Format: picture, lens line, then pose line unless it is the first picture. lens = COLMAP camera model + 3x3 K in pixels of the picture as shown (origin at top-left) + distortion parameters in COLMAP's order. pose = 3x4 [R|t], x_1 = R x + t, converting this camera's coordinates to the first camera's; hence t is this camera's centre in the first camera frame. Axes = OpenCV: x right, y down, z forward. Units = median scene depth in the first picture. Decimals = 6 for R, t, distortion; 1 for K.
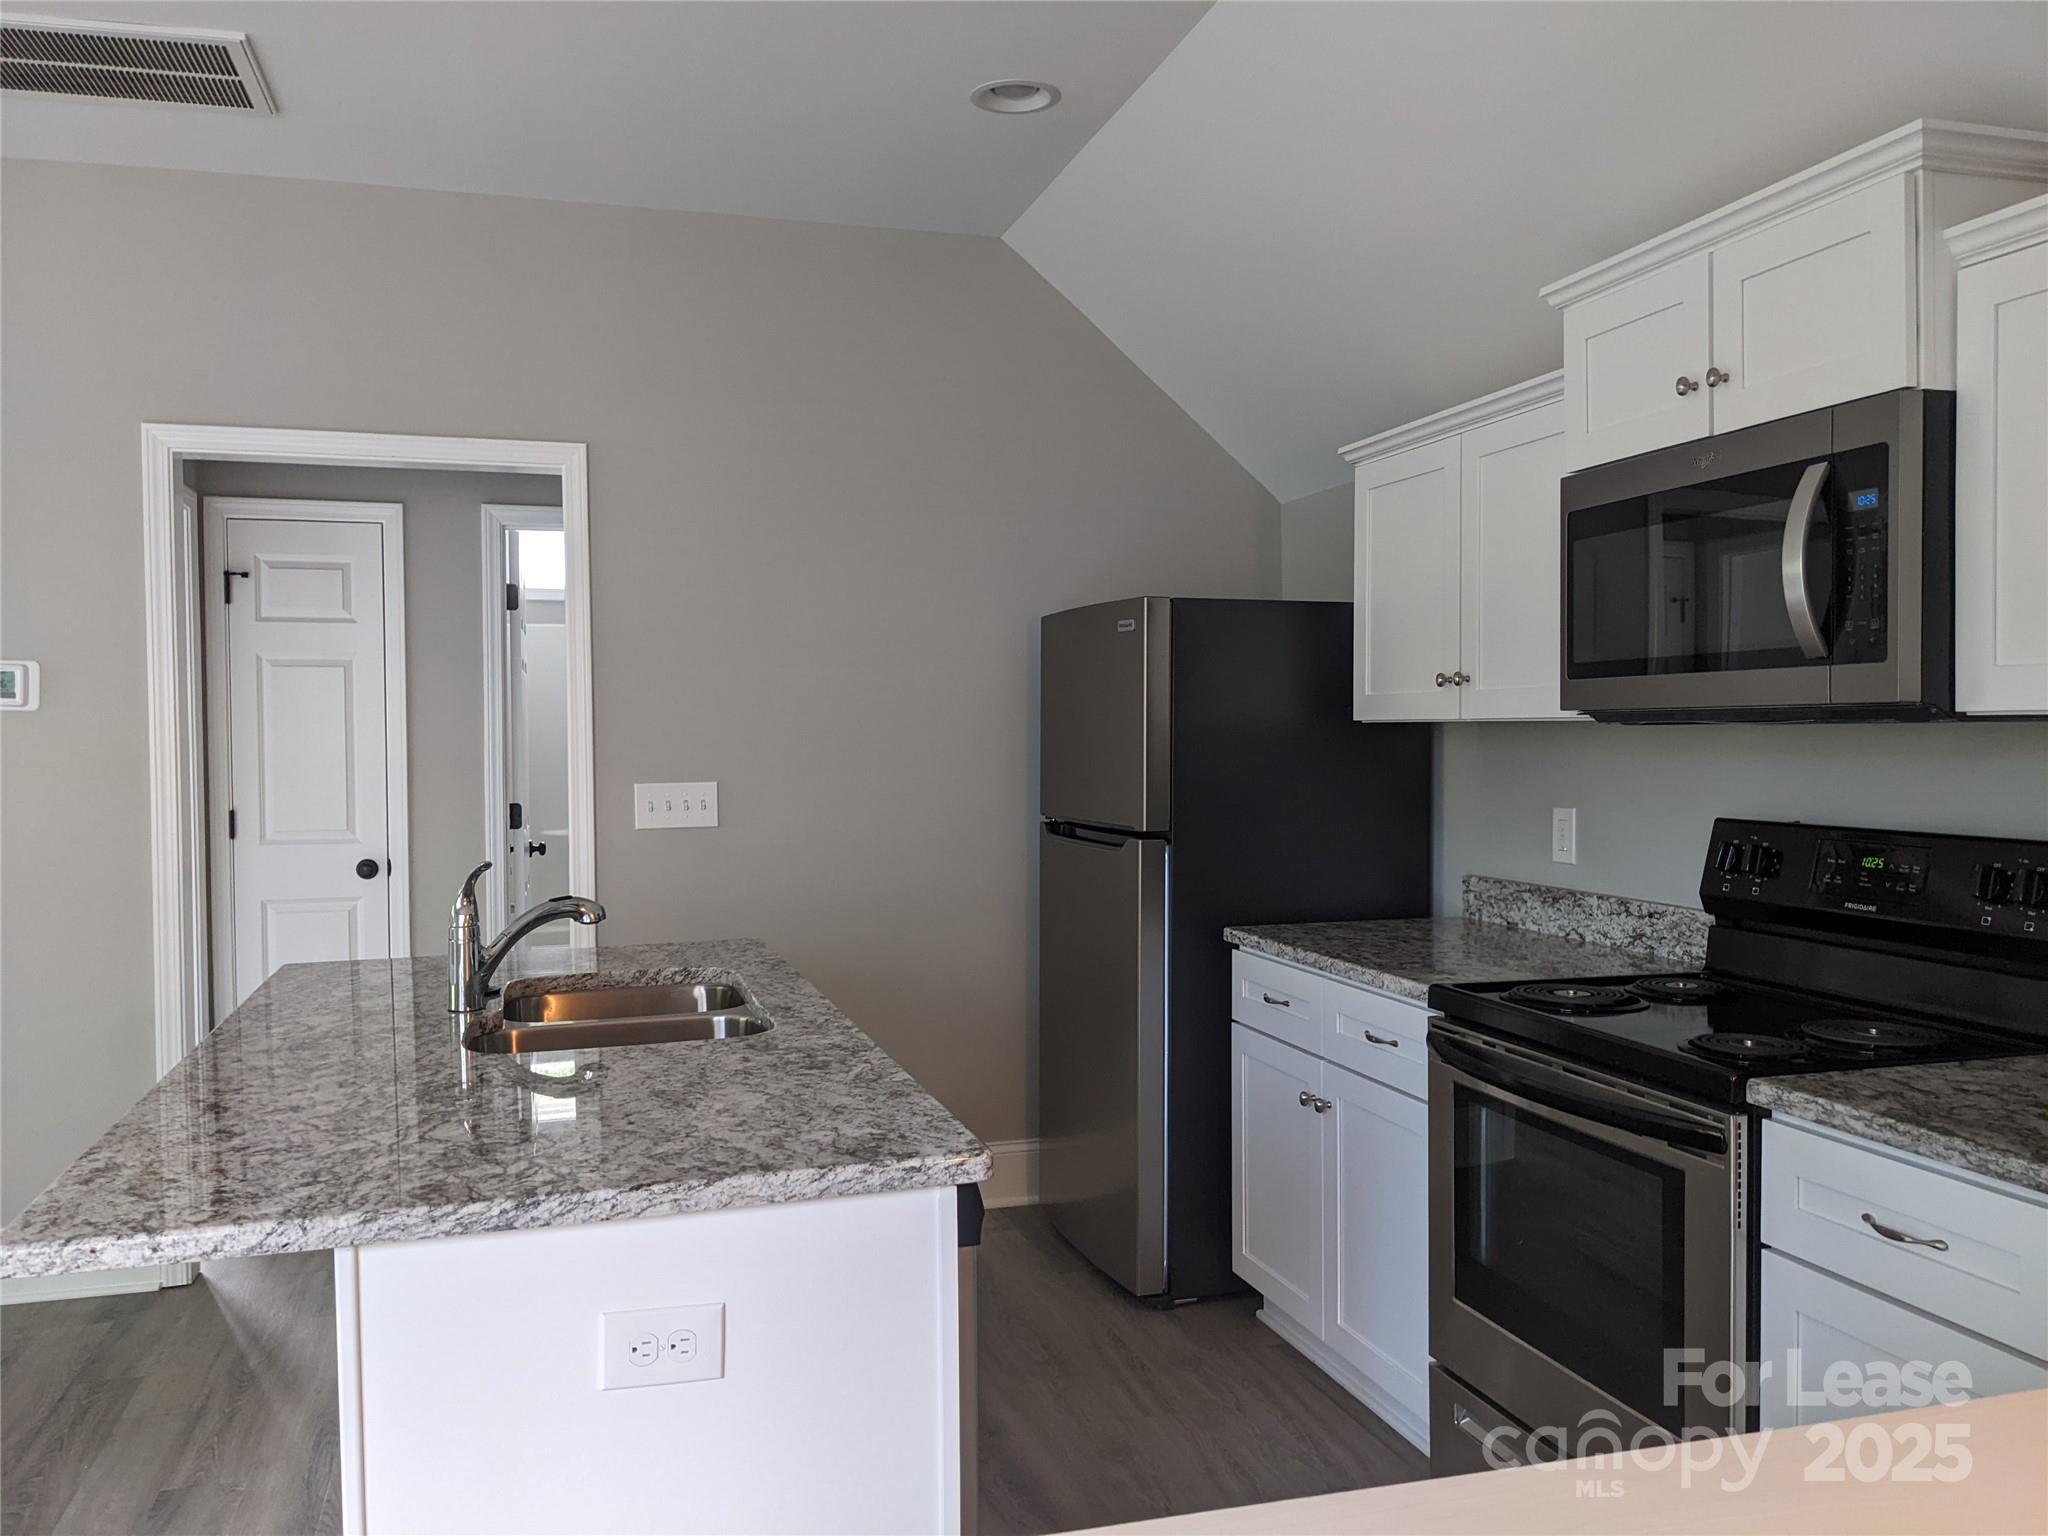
lens RADIAL K [[1645.0, 0, 1024.0], [0, 1645.0, 768.0], [0, 0, 1]] dist [-0.003570, -0.003685]
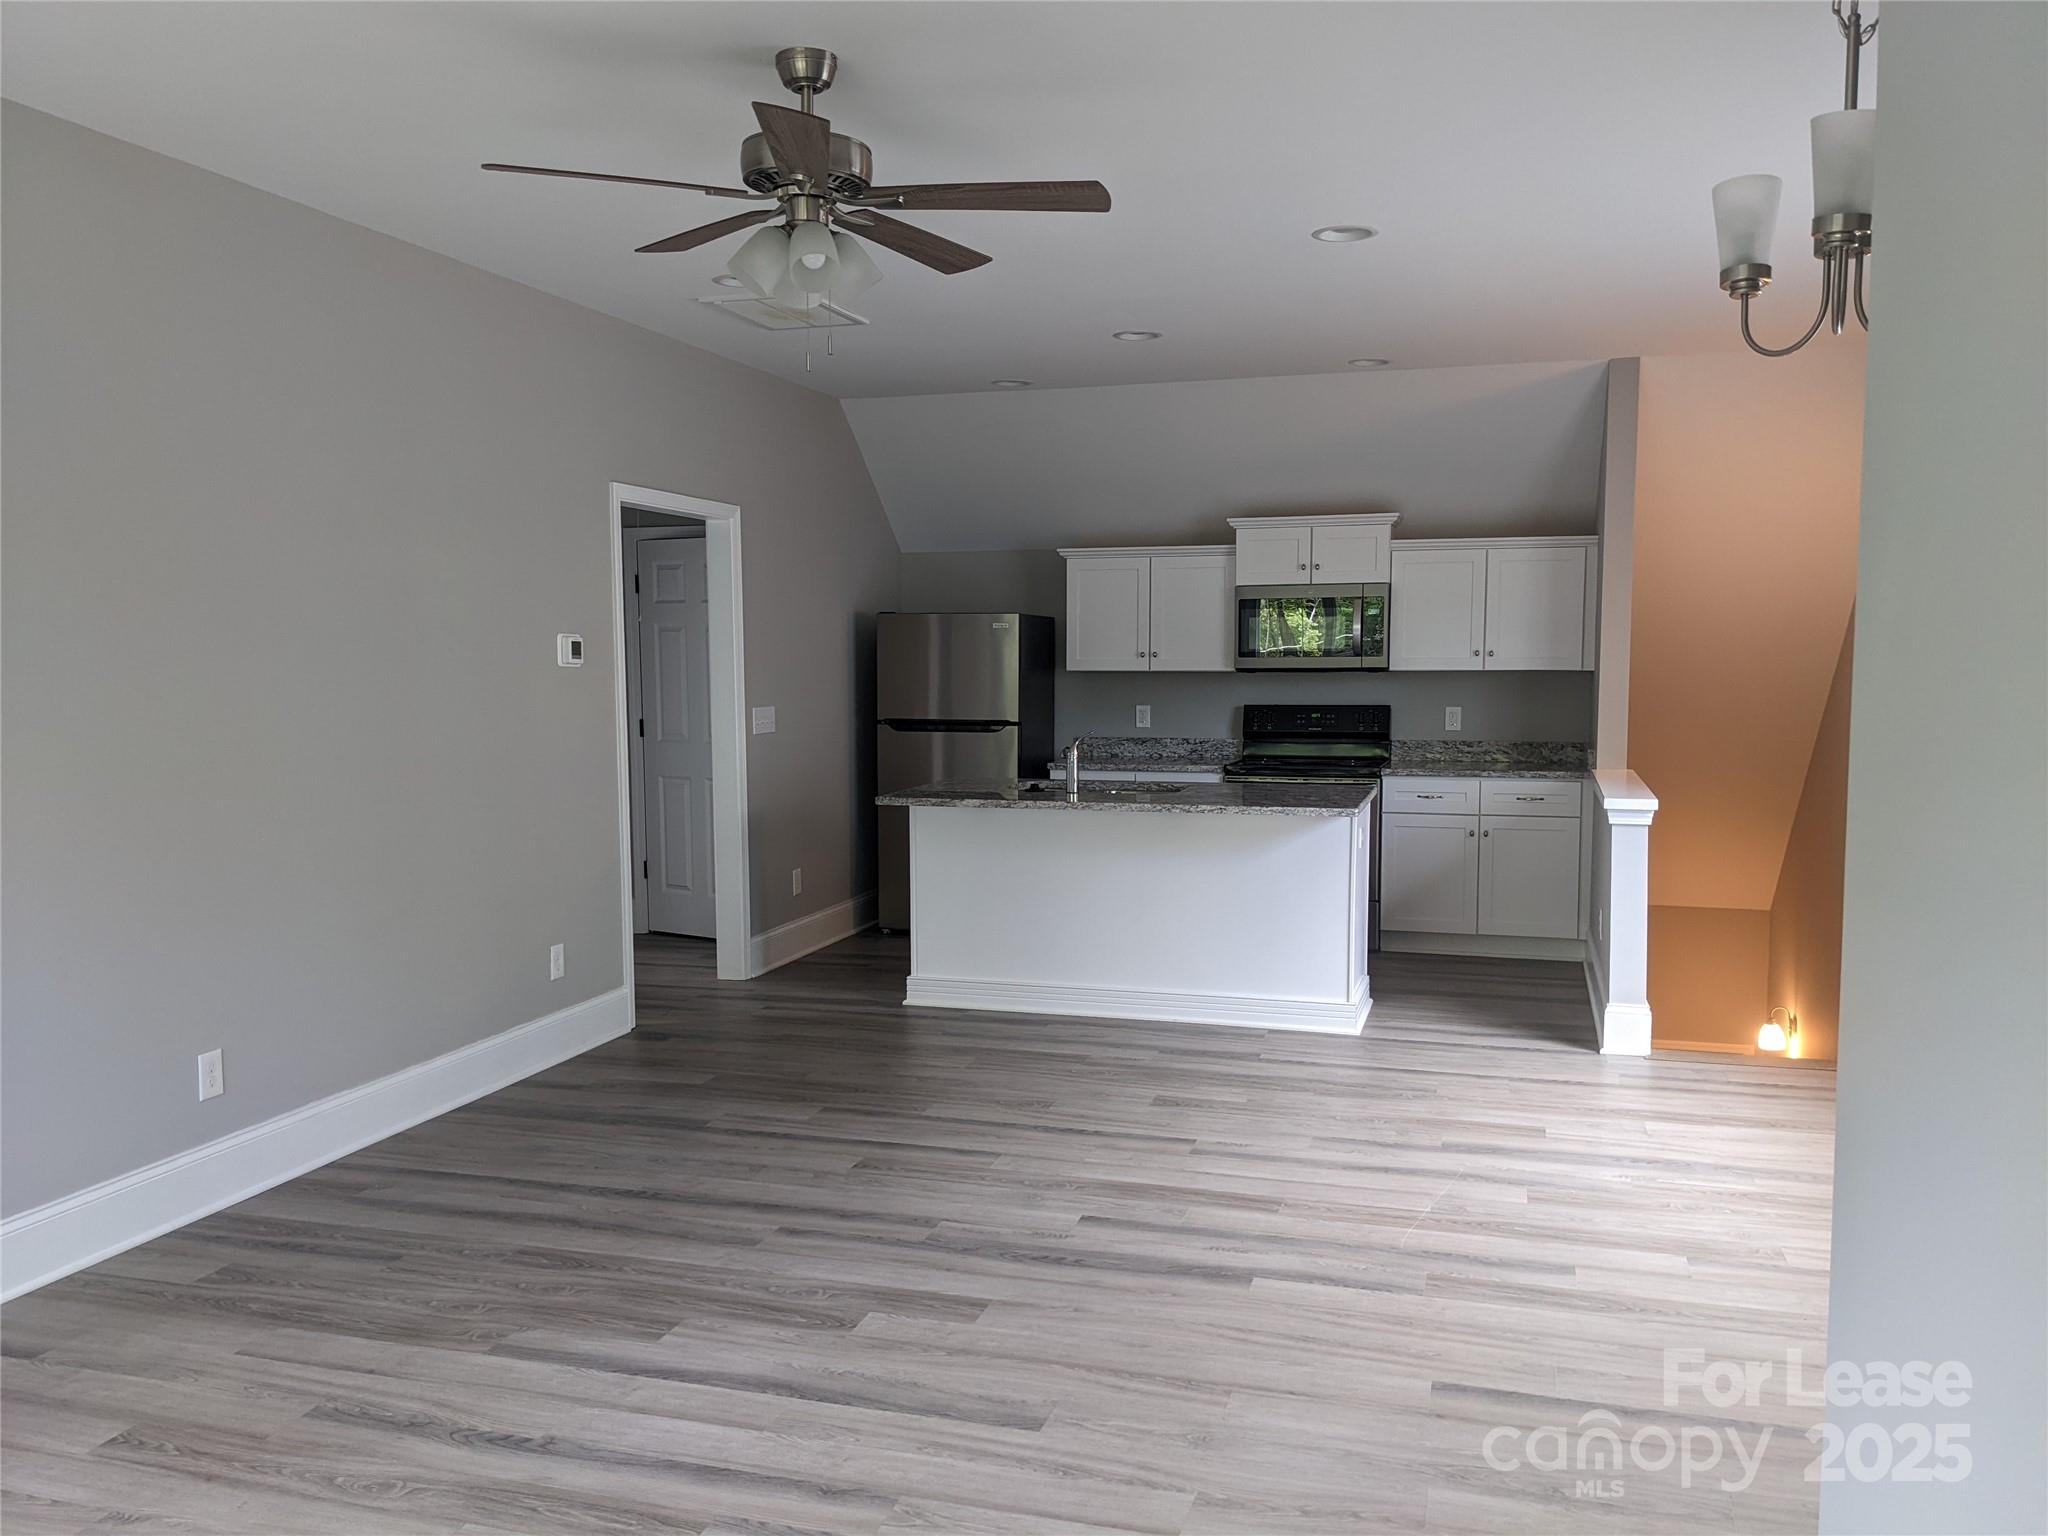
lens RADIAL K [[1645.0, 0, 1024.0], [0, 1645.0, 768.0], [0, 0, 1]] dist [-0.003570, -0.003685]
pose [[0.549641, -0.052653, 0.833740, -1.984961], [0.020635, 0.998563, 0.049458, -0.008381], [-0.835146, -0.009980, 0.549938, -0.234779]]
